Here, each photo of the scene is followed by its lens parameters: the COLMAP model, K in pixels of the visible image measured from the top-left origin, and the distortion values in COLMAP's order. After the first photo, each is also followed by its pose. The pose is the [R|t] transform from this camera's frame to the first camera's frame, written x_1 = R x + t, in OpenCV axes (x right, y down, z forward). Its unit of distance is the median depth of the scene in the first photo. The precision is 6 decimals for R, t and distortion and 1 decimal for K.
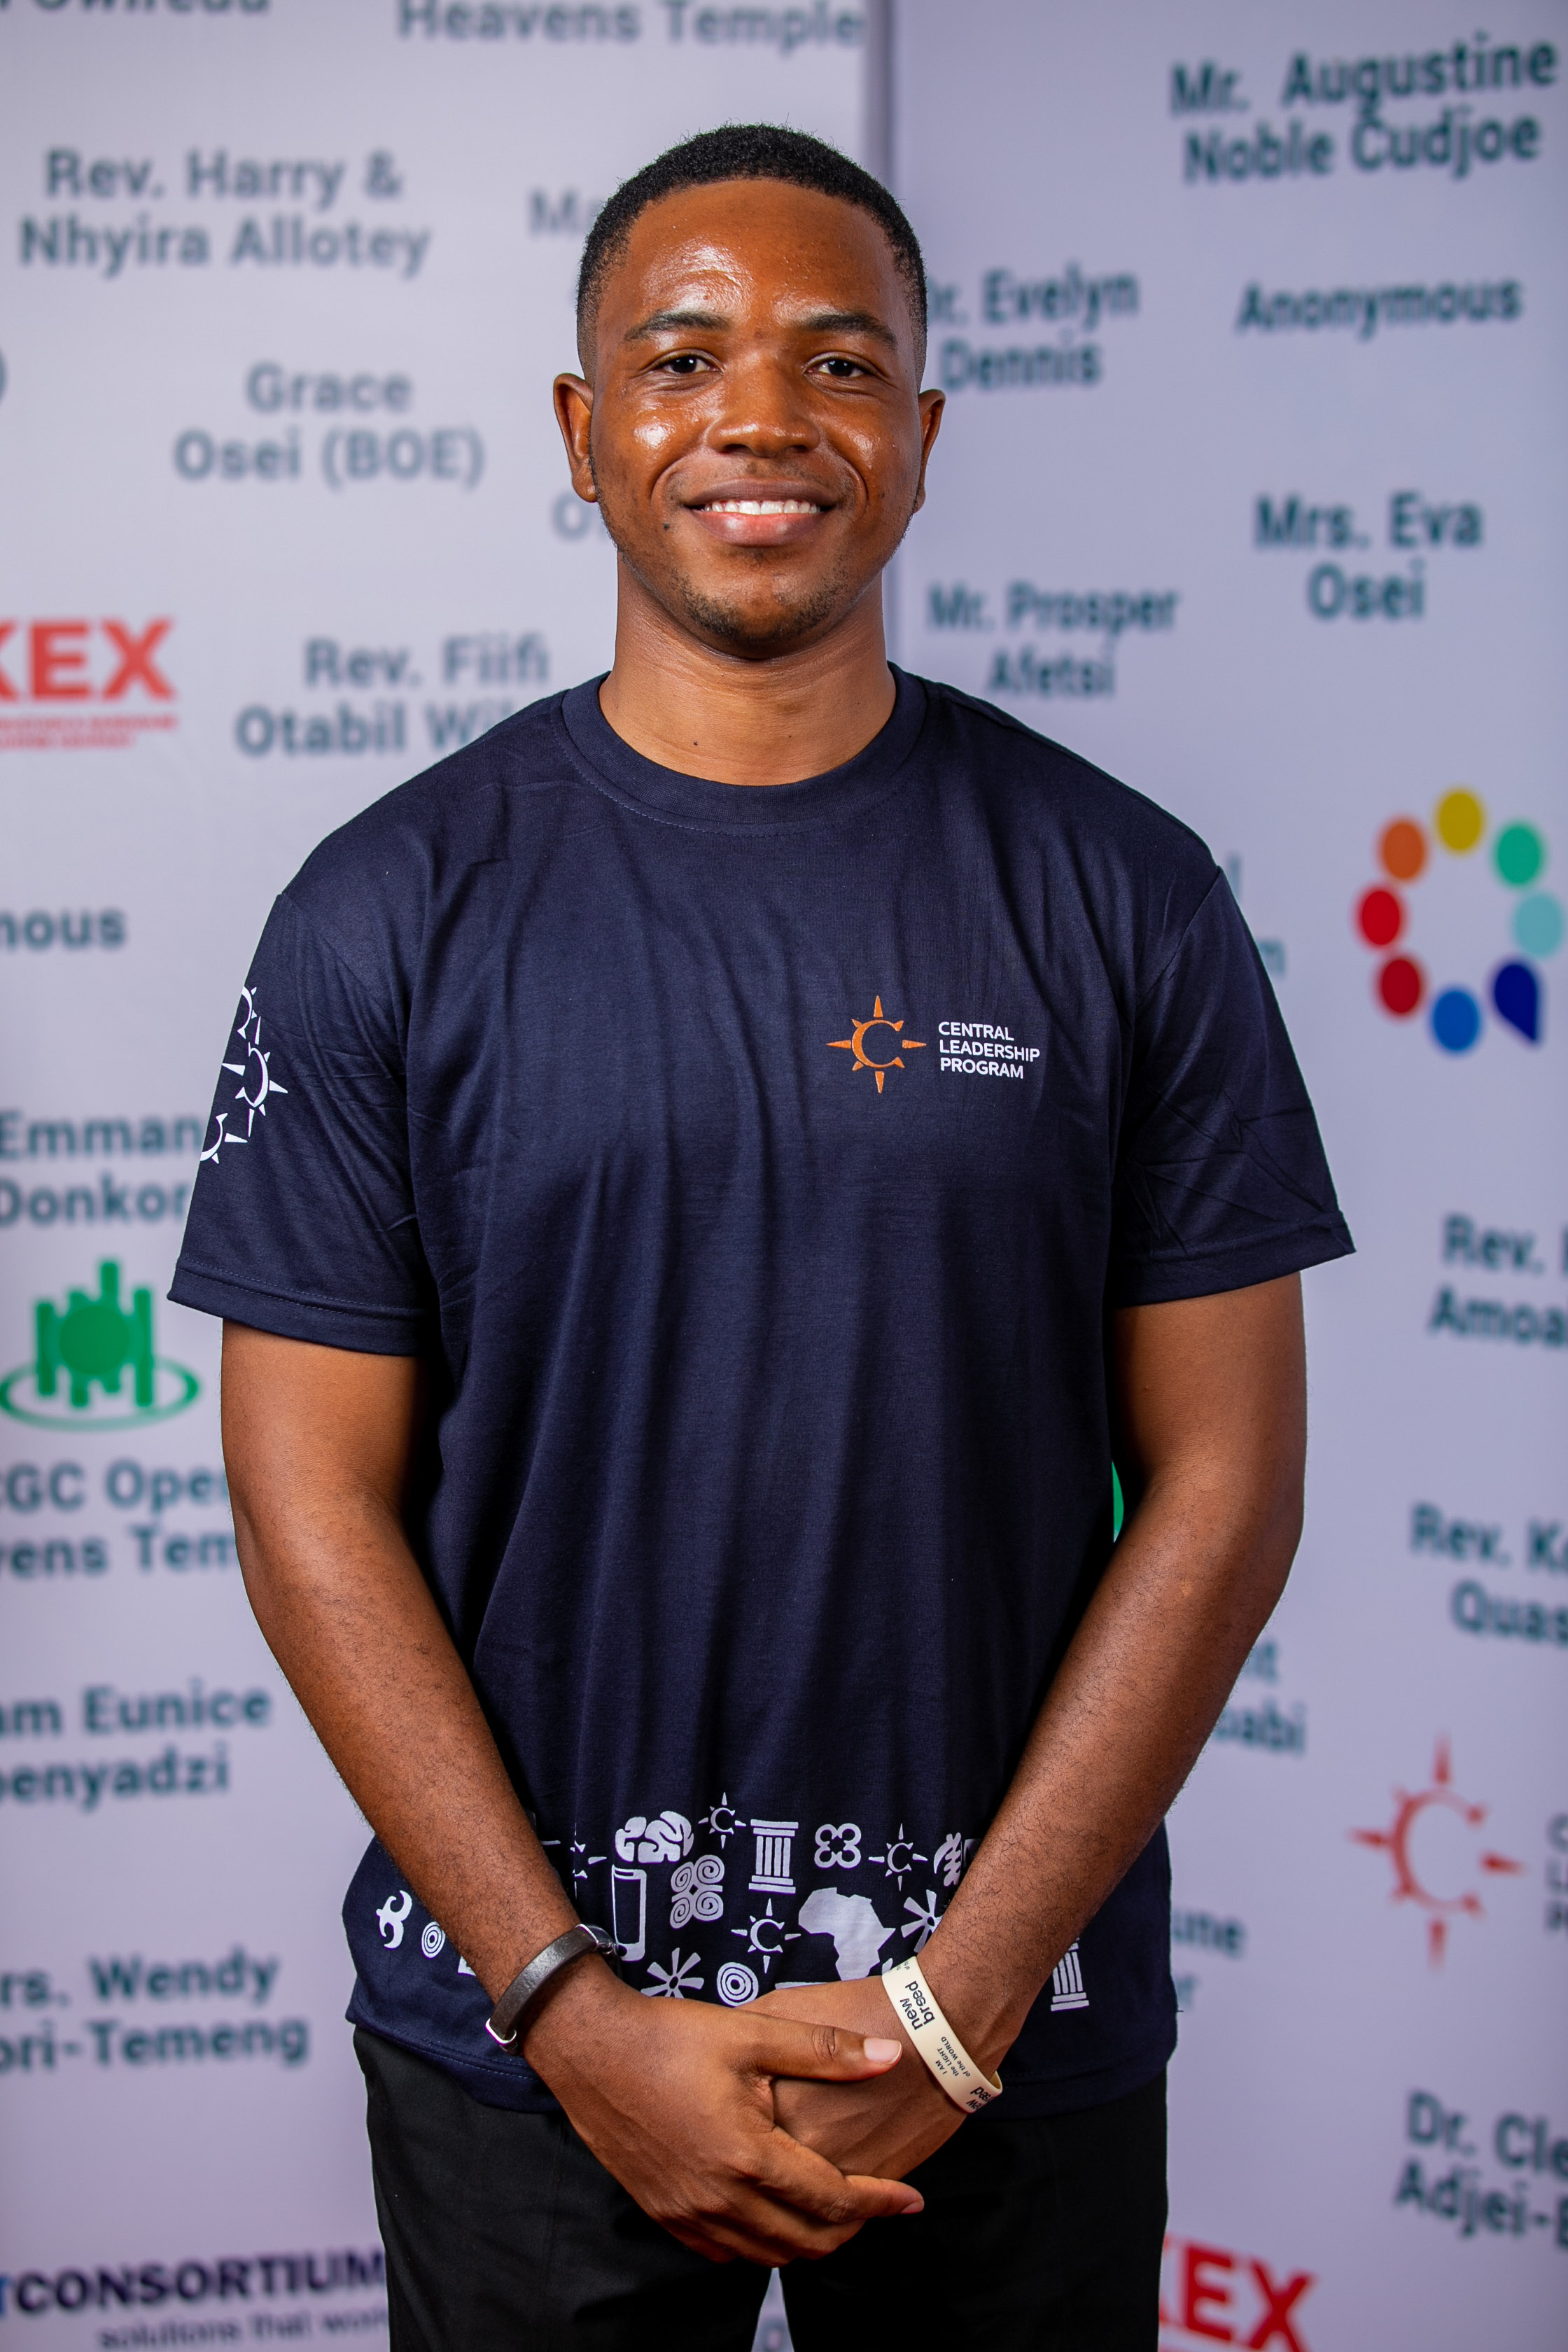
lens RADIAL K [[5358.6, 0, 778.2], [0, 5358.6, 1176.2], [0, 0, 1]] dist [-0.217589, 0.107117]
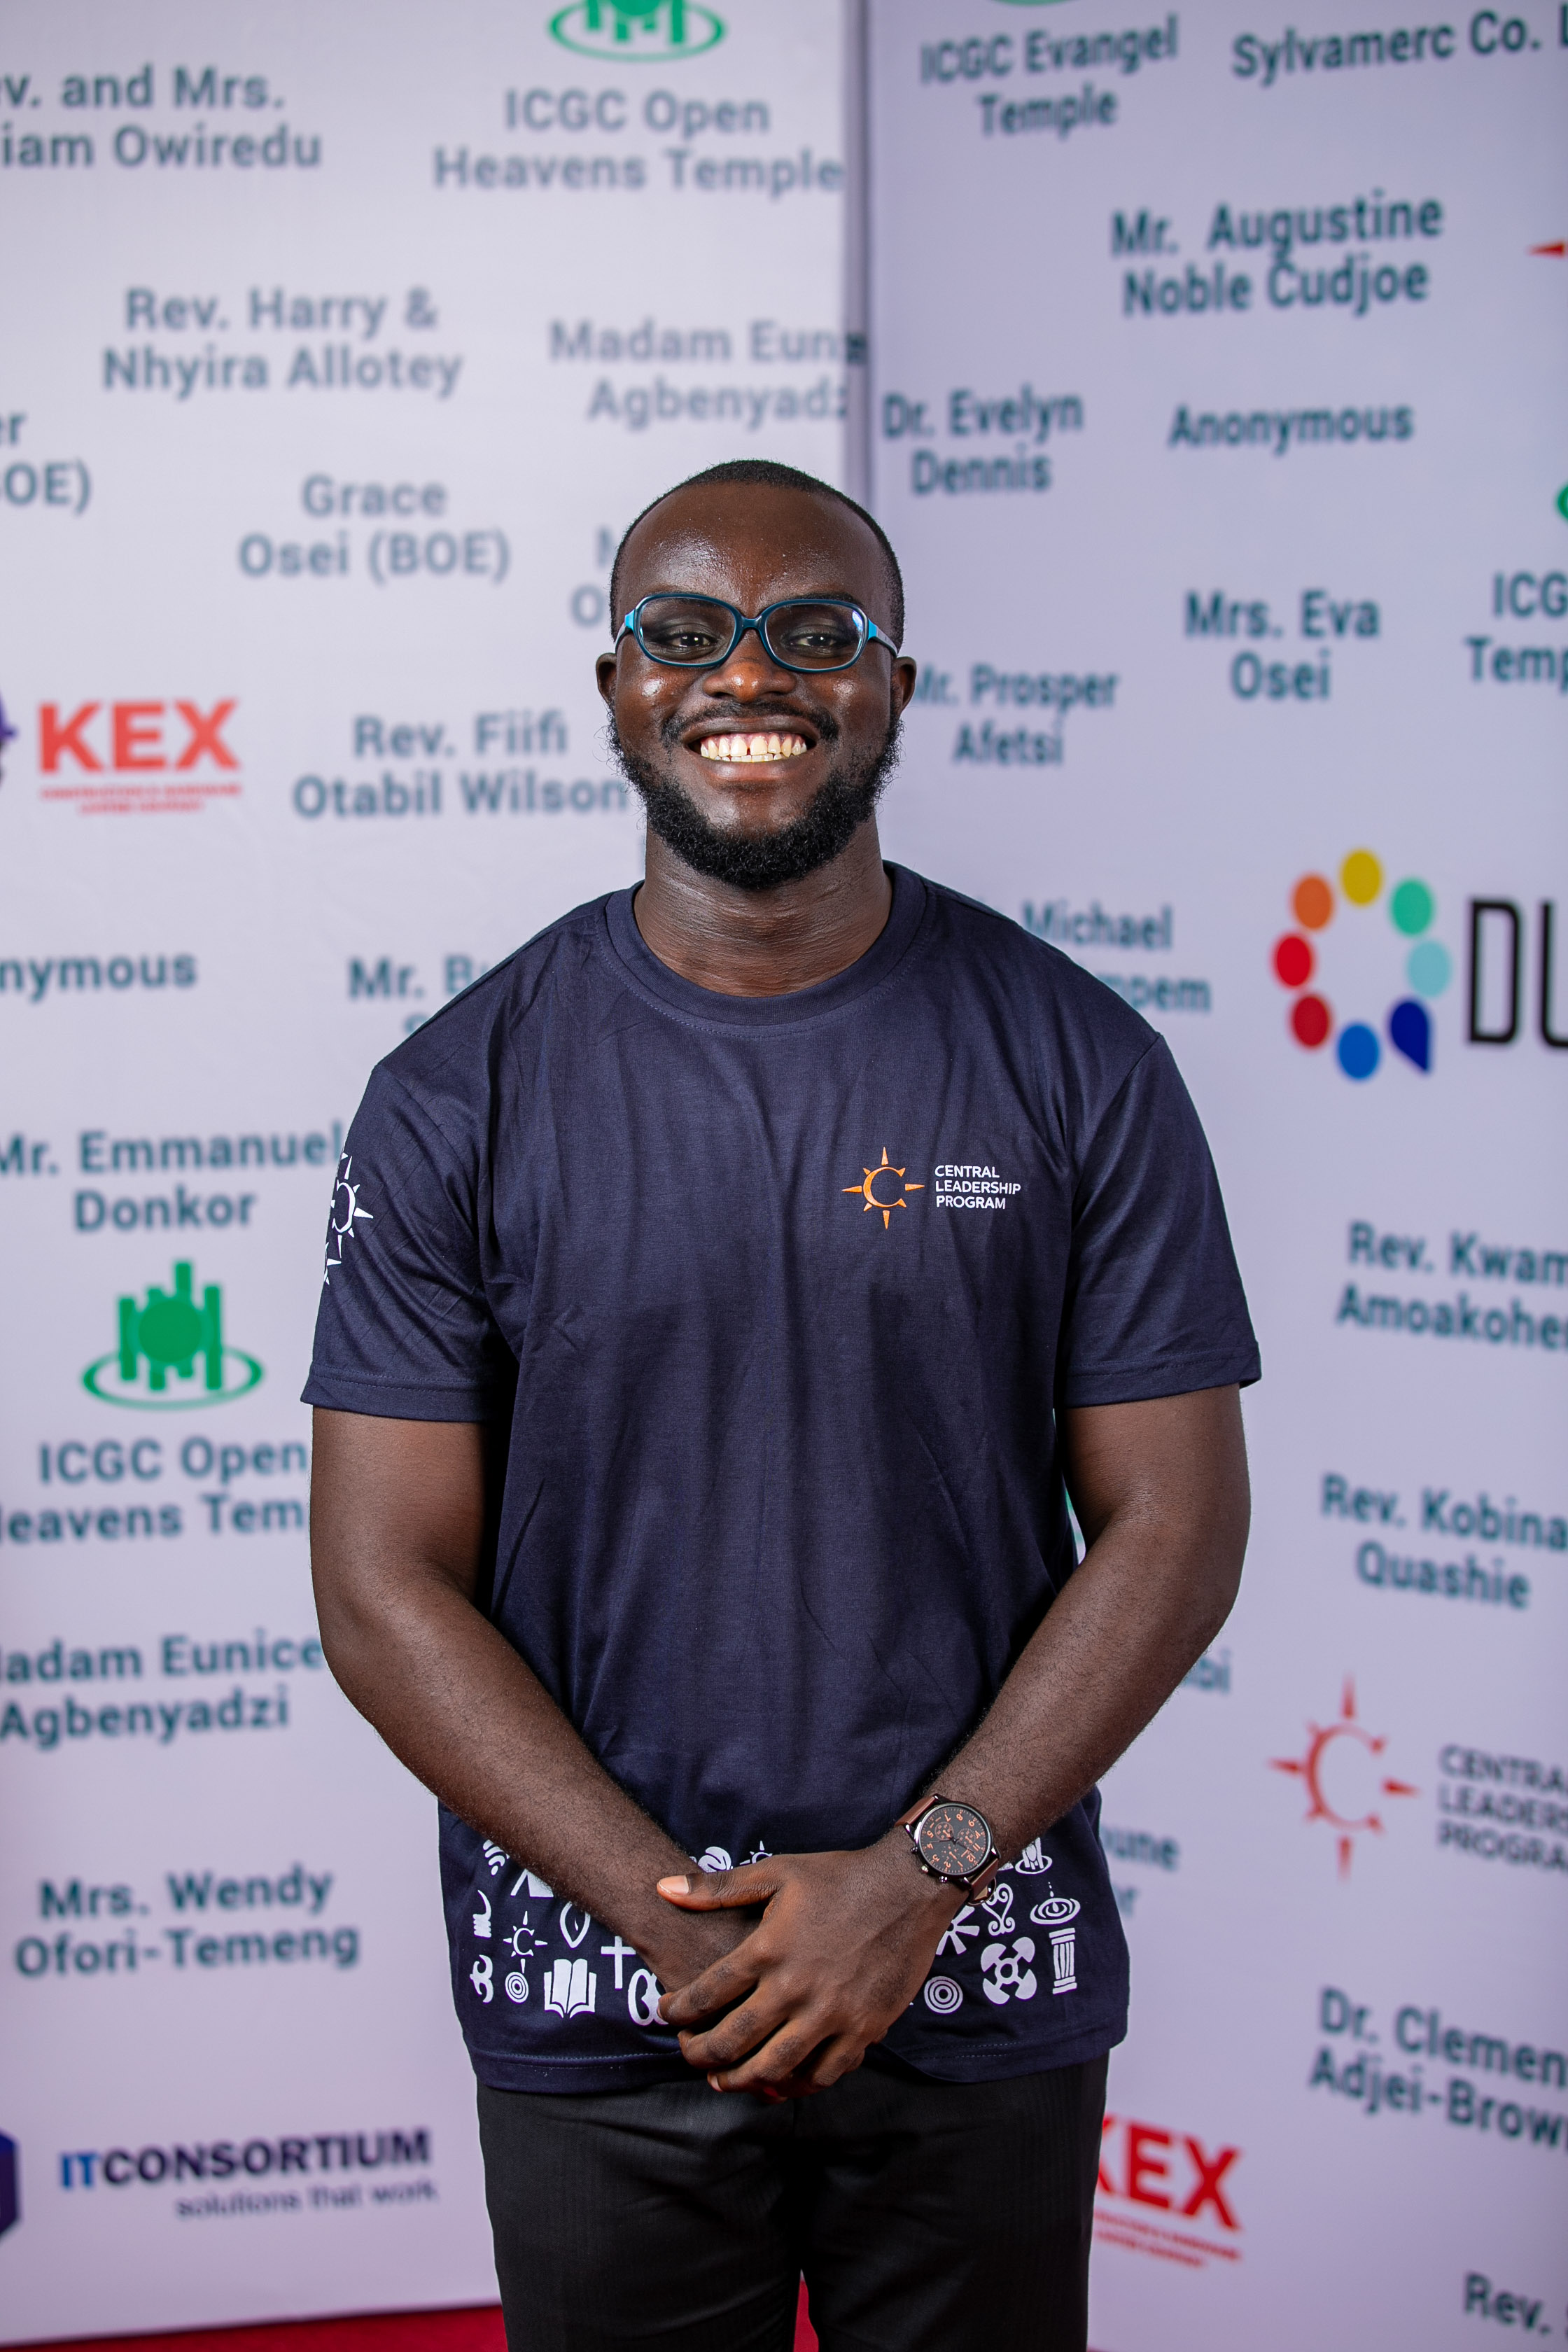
lens RADIAL K [[5179.3, 0, 784.0], [0, 5179.3, 1176.0], [0, 0, 1]] dist [-0.245931, 0.067454]
pose [[0.999979, -0.001700, -0.006283, 0.010149], [0.001729, 0.999988, 0.004677, -0.007493], [0.006275, -0.004688, 0.999969, -0.102506]]
